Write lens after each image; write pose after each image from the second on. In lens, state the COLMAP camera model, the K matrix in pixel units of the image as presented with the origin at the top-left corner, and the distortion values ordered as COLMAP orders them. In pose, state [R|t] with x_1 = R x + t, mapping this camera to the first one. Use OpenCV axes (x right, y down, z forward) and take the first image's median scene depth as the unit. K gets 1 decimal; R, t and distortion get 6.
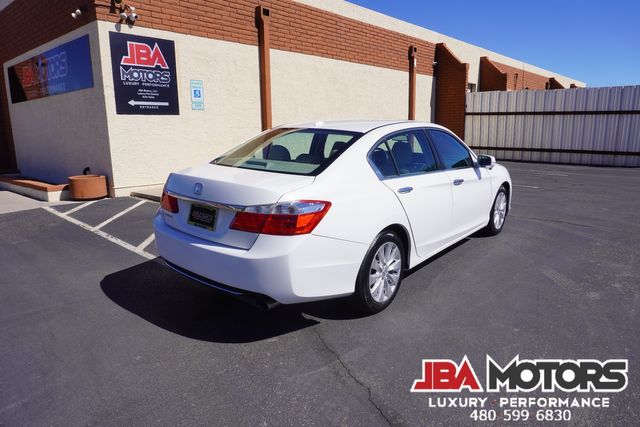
lens RADIAL K [[424.2, 0, 319.6], [0, 424.2, 211.7], [0, 0, 1]] dist [-0.043721, 0.020766]
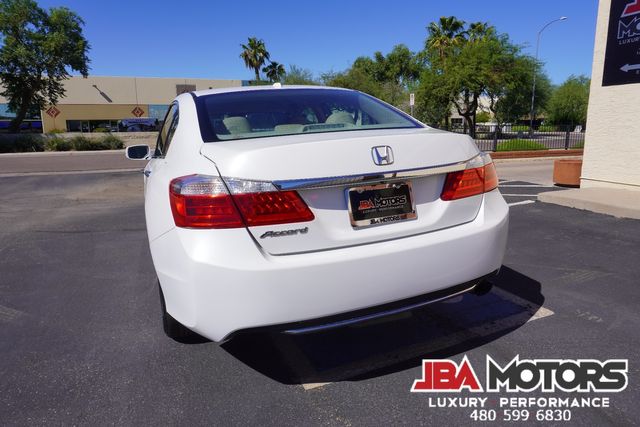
lens RADIAL K [[424.2, 0, 319.5], [0, 424.2, 211.7], [0, 0, 1]] dist [-0.043721, 0.020766]
pose [[-0.444440, 0.196090, -0.874083, 0.457321], [-0.148886, 0.946007, 0.287929, -0.149238], [0.883349, 0.258106, -0.391248, 0.858033]]
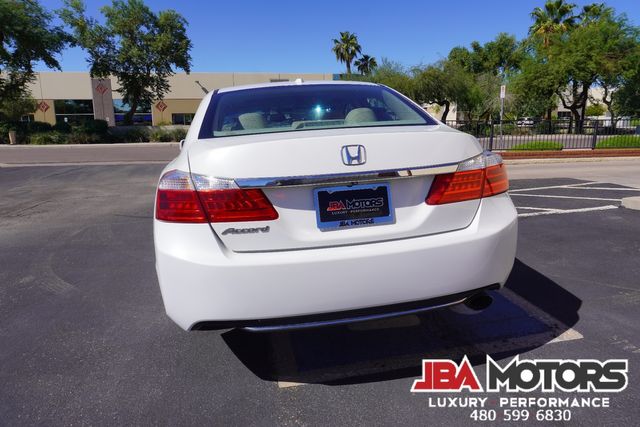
lens RADIAL K [[424.2, 0, 320.0], [0, 424.2, 210.5], [0, 0, 1]] dist [-0.043721, 0.020766]
pose [[-0.623518, 0.183245, -0.760031, 0.421159], [-0.125183, 0.936200, 0.328419, -0.159164], [0.771722, 0.299918, -0.560798, 0.904817]]
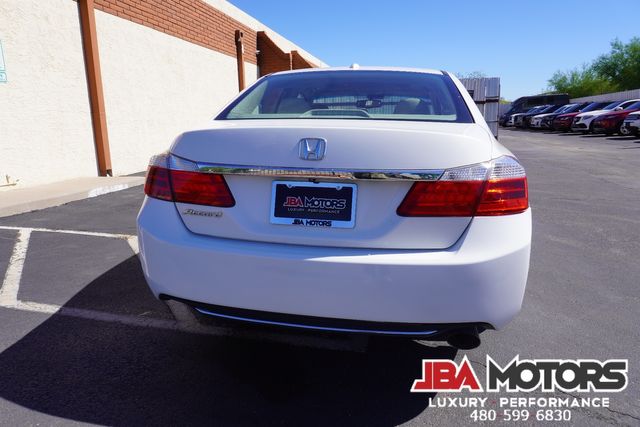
lens RADIAL K [[424.2, 0, 317.7], [0, 424.2, 213.2], [0, 0, 1]] dist [-0.043721, 0.020766]
pose [[0.877034, -0.104440, 0.468939, -0.193080], [0.104747, 0.994172, 0.025514, 0.003746], [-0.468870, 0.026743, 0.882862, 0.201966]]
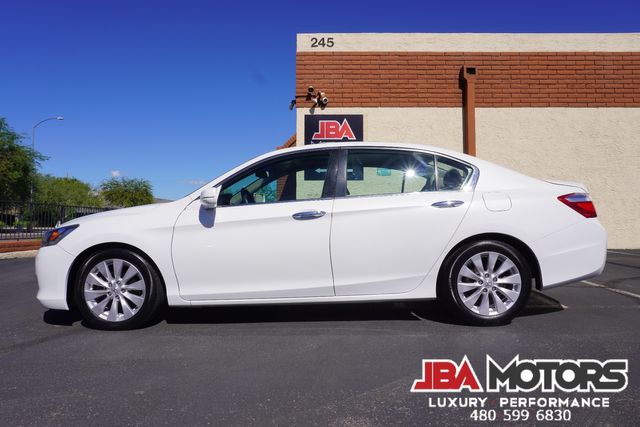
lens RADIAL K [[424.2, 0, 319.6], [0, 424.2, 214.0], [0, 0, 1]] dist [-0.043721, 0.020766]
pose [[0.644763, -0.000014, -0.764383, 0.448313], [-0.157331, 0.978586, -0.132727, 0.015275], [0.748016, 0.205839, 0.630954, 0.276155]]
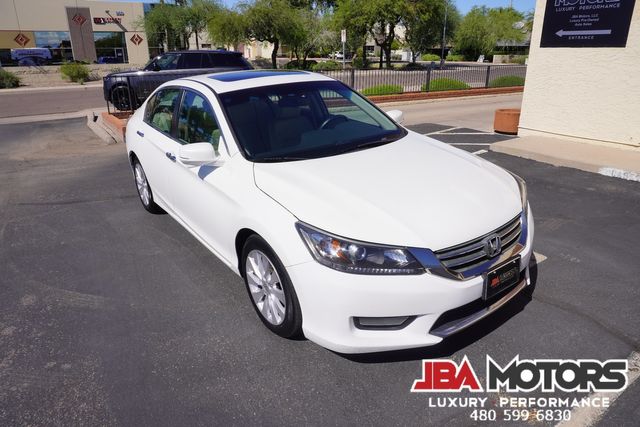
lens RADIAL K [[424.2, 0, 321.3], [0, 424.2, 206.6], [0, 0, 1]] dist [-0.043721, 0.020766]
pose [[-0.247245, 0.349157, -0.903858, 0.545121], [-0.172441, 0.902073, 0.395637, -0.189362], [0.953485, 0.253681, -0.162824, 0.749135]]
